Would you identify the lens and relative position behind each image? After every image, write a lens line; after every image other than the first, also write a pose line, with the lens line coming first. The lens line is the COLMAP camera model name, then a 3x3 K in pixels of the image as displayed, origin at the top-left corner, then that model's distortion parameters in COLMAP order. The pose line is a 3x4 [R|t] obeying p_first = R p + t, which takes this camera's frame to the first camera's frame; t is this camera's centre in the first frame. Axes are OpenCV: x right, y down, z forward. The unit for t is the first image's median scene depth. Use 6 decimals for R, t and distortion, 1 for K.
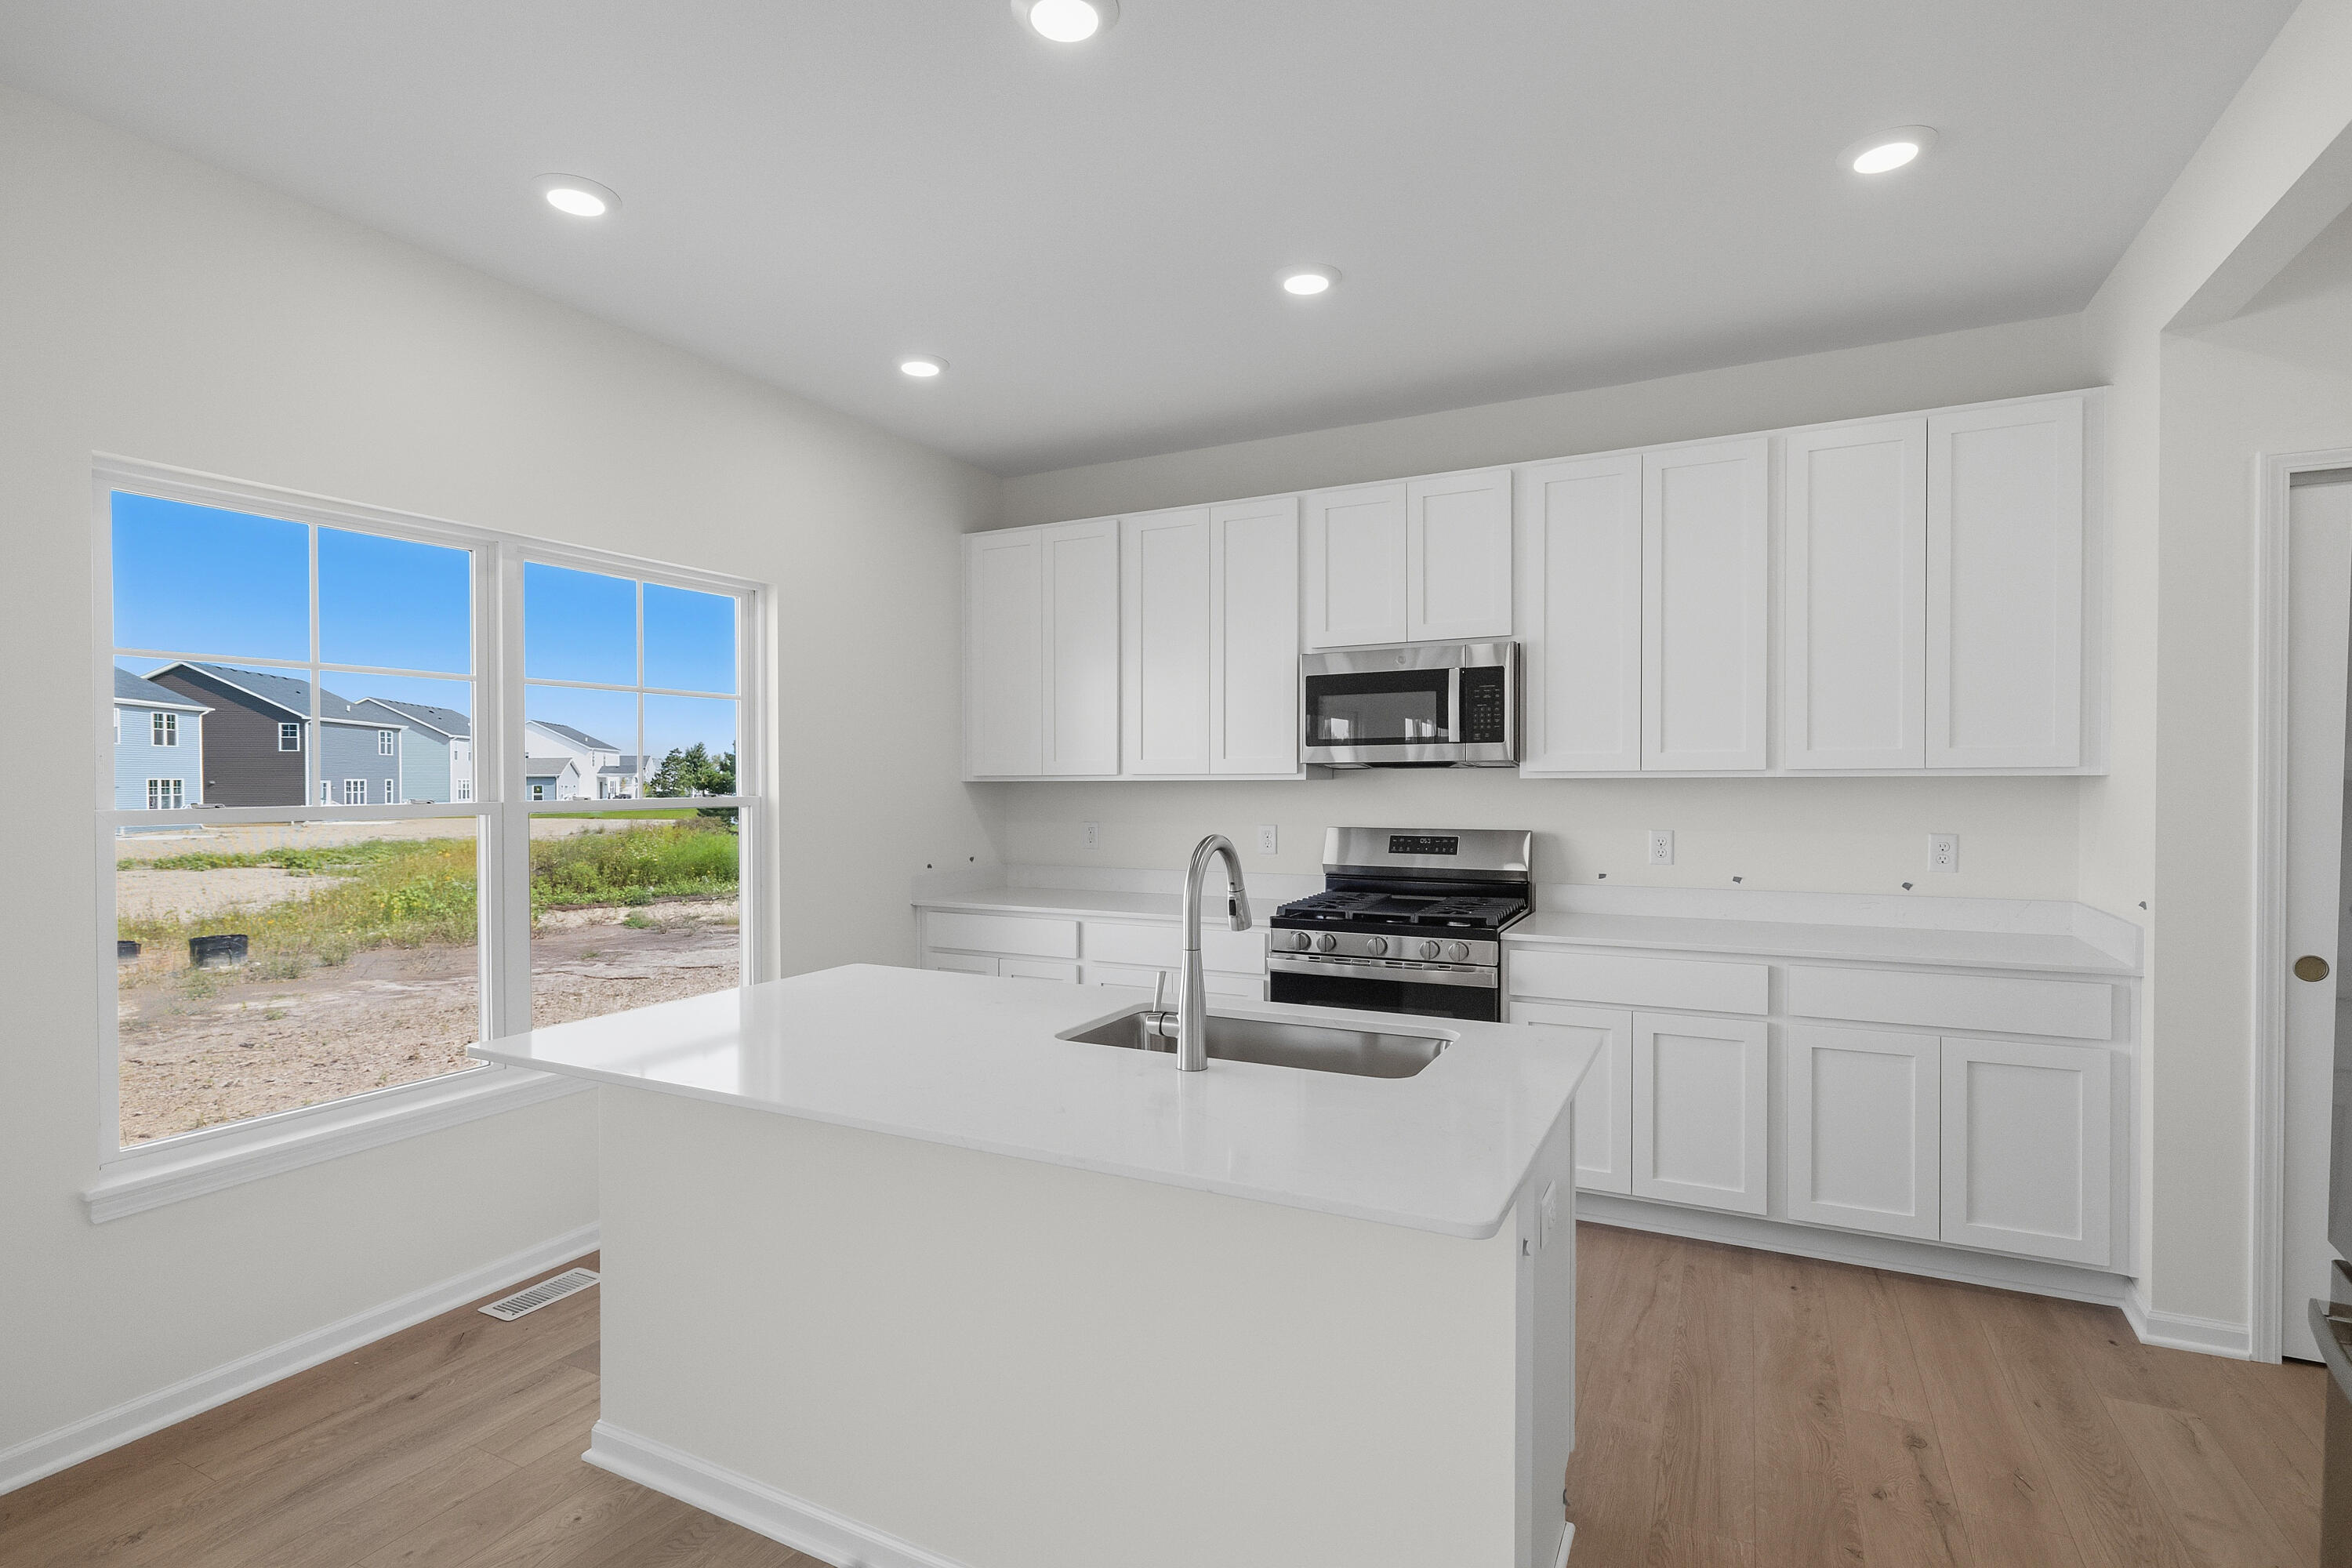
lens RADIAL K [[1112.0, 0, 1176.0], [0, 1112.0, 784.0], [0, 0, 1]] dist [-0.010015, -0.000263]
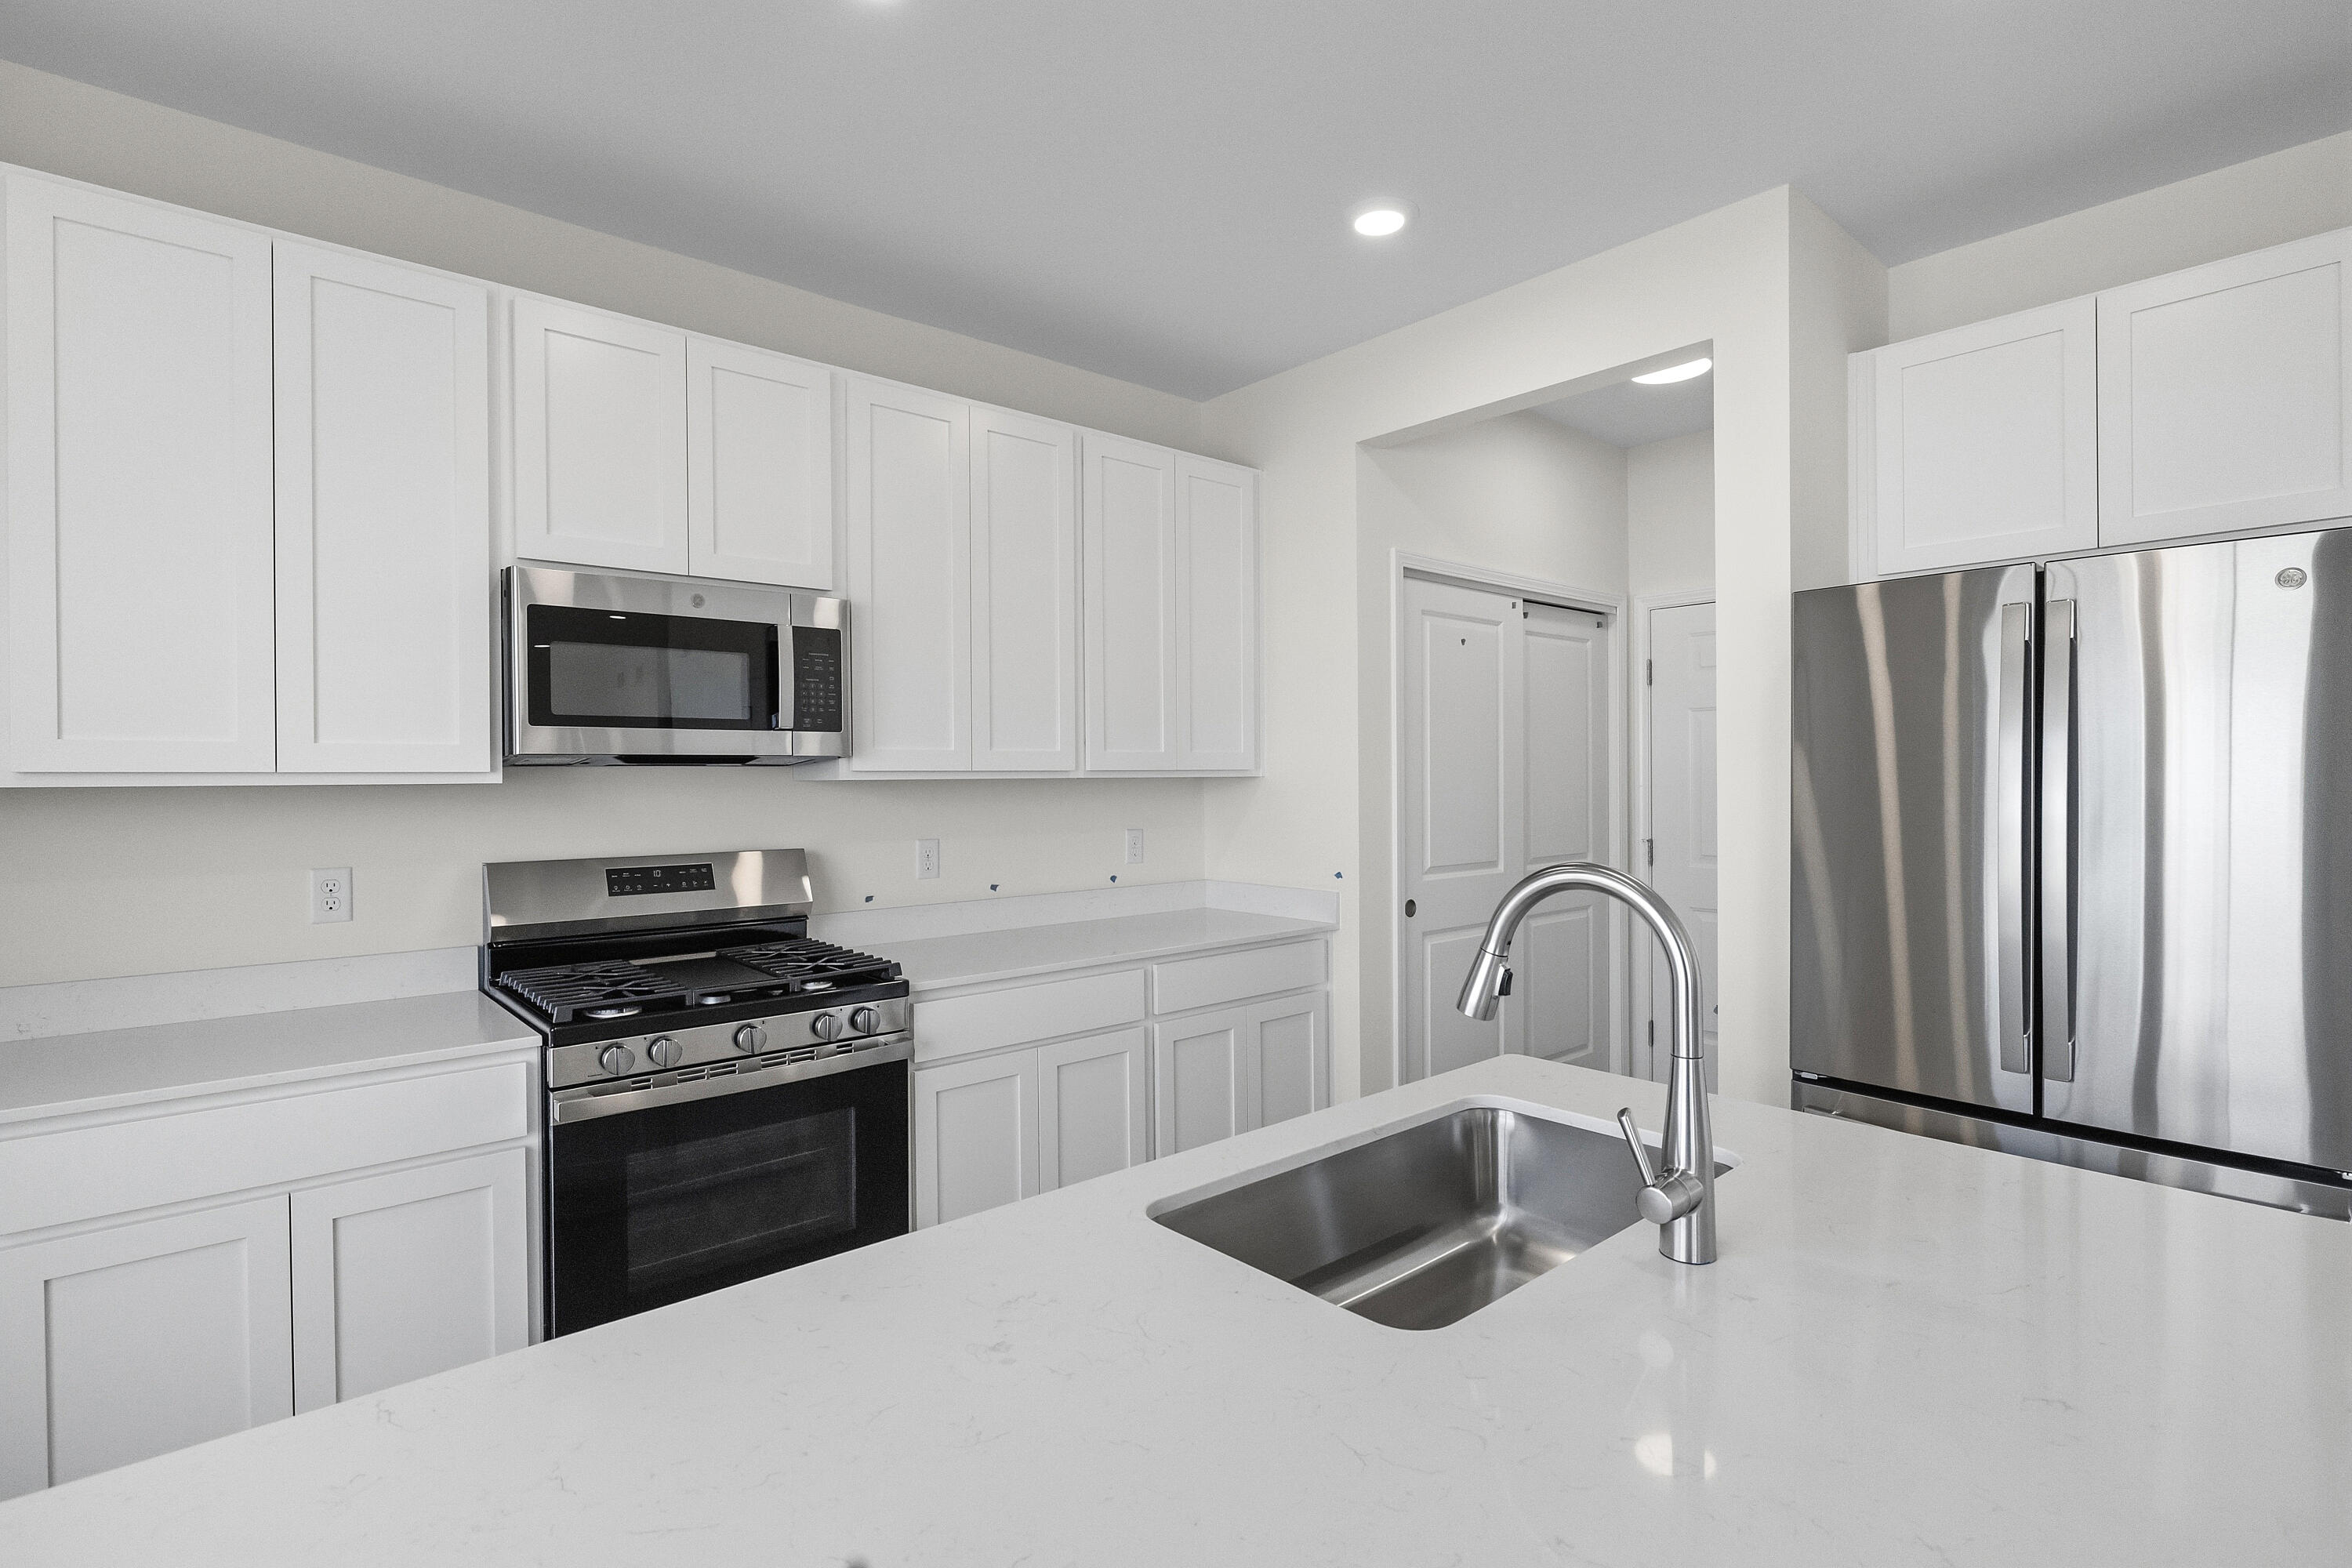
lens RADIAL K [[1154.0, 0, 1176.0], [0, 1154.0, 784.0], [0, 0, 1]] dist [-0.015807, -0.000159]
pose [[0.355616, -0.005199, 0.934618, -0.347696], [0.005854, 0.999977, 0.003335, -0.003507], [-0.934614, 0.004285, 0.355639, 0.508281]]
